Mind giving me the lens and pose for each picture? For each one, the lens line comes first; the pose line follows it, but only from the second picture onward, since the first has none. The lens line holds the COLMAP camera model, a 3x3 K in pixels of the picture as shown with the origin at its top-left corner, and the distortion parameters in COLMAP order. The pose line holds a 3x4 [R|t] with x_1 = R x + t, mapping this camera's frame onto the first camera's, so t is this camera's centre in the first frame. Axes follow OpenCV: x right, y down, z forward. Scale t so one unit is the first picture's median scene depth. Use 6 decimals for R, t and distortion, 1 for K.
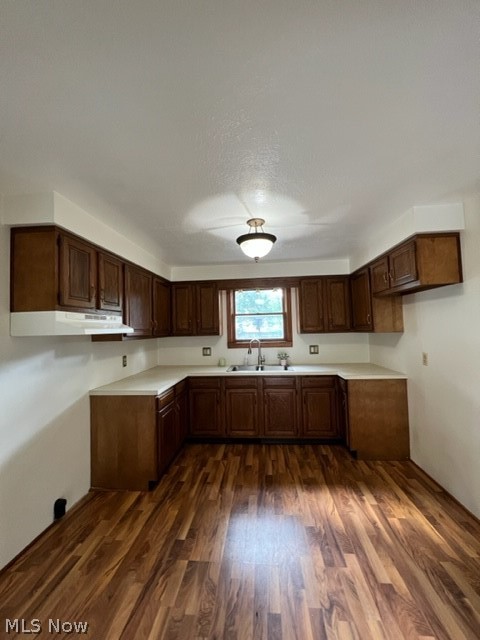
lens RADIAL K [[257.6, 0, 241.2], [0, 257.6, 318.7], [0, 0, 1]] dist [-0.002732, 0.000463]
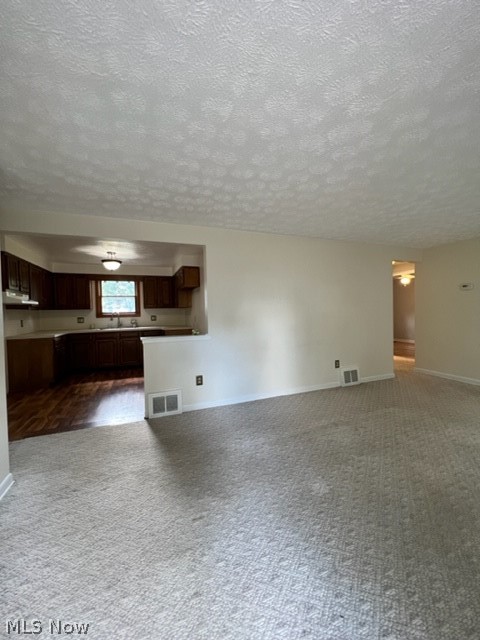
lens RADIAL K [[257.3, 0, 241.7], [0, 257.3, 319.0], [0, 0, 1]] dist [0.001492, 0.000092]
pose [[0.892481, -0.006793, 0.451033, 0.040876], [-0.021372, 0.998127, 0.057322, 0.018442], [-0.450578, -0.060798, 0.890665, -1.087008]]
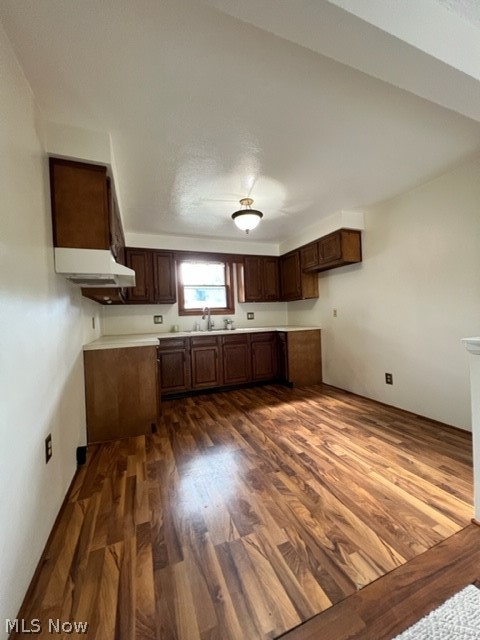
lens RADIAL K [[257.3, 0, 241.7], [0, 257.3, 319.0], [0, 0, 1]] dist [0.001492, 0.000092]
pose [[0.892294, -0.013522, 0.451253, -0.420244], [-0.002732, 0.999371, 0.035349, 0.122032], [-0.451447, -0.032774, 0.891696, -0.107944]]
